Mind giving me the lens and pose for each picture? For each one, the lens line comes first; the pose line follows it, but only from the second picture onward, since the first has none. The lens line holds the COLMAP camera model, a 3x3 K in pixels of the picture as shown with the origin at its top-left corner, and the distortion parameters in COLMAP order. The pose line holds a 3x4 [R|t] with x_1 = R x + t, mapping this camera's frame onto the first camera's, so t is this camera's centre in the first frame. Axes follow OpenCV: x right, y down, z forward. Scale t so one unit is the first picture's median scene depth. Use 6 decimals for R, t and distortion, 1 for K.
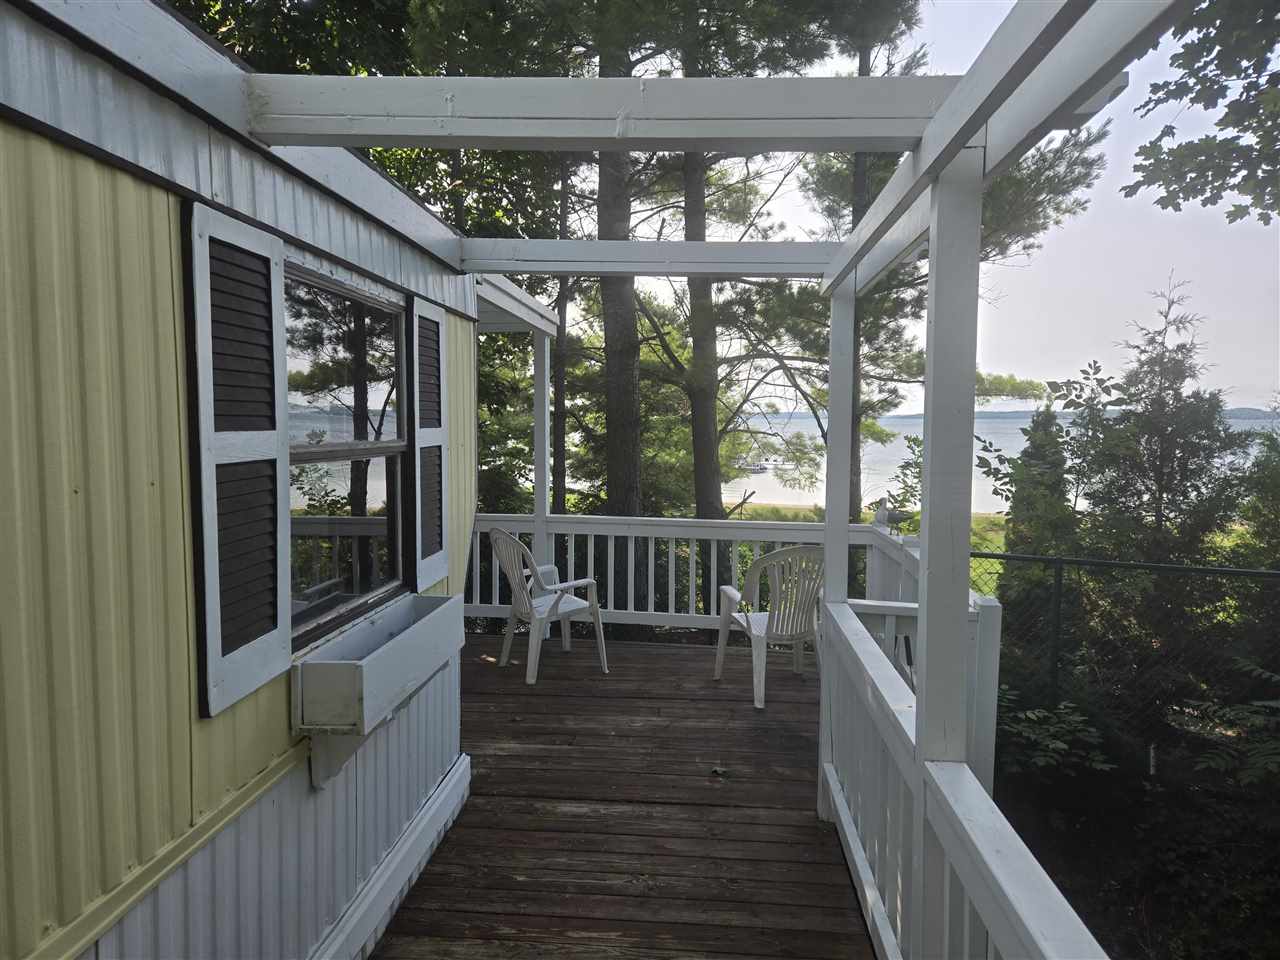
lens RADIAL K [[846.0, 0, 640.0], [0, 846.0, 480.0], [0, 0, 1]] dist [0.091259, -0.080456]
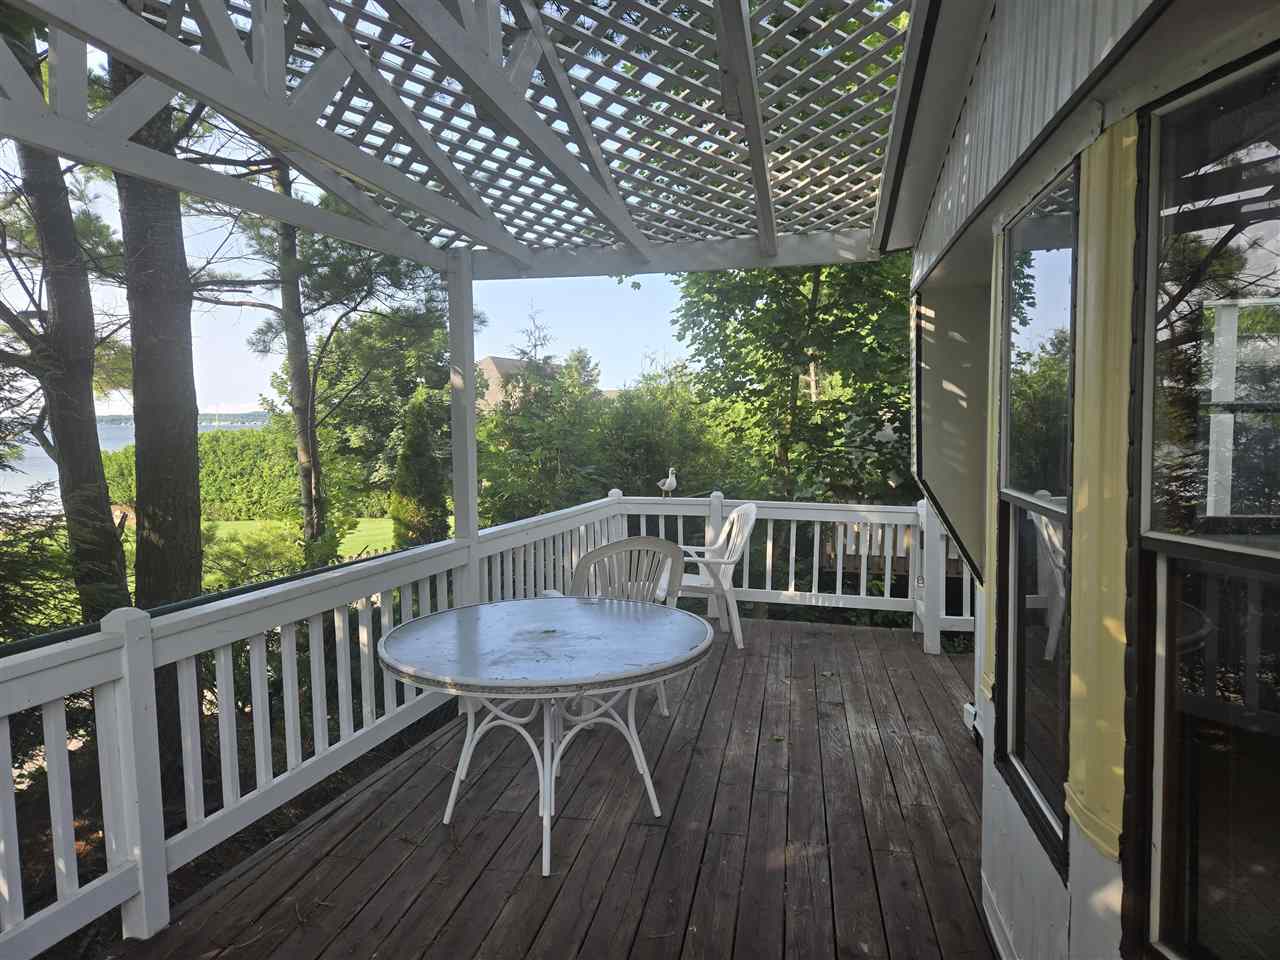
lens RADIAL K [[846.0, 0, 640.0], [0, 846.0, 480.0], [0, 0, 1]] dist [0.091259, -0.080456]
pose [[0.123942, -0.081904, 0.988904, -1.094529], [0.098553, 0.992676, 0.069864, -0.066645], [-0.987383, 0.088801, 0.131106, 1.022985]]
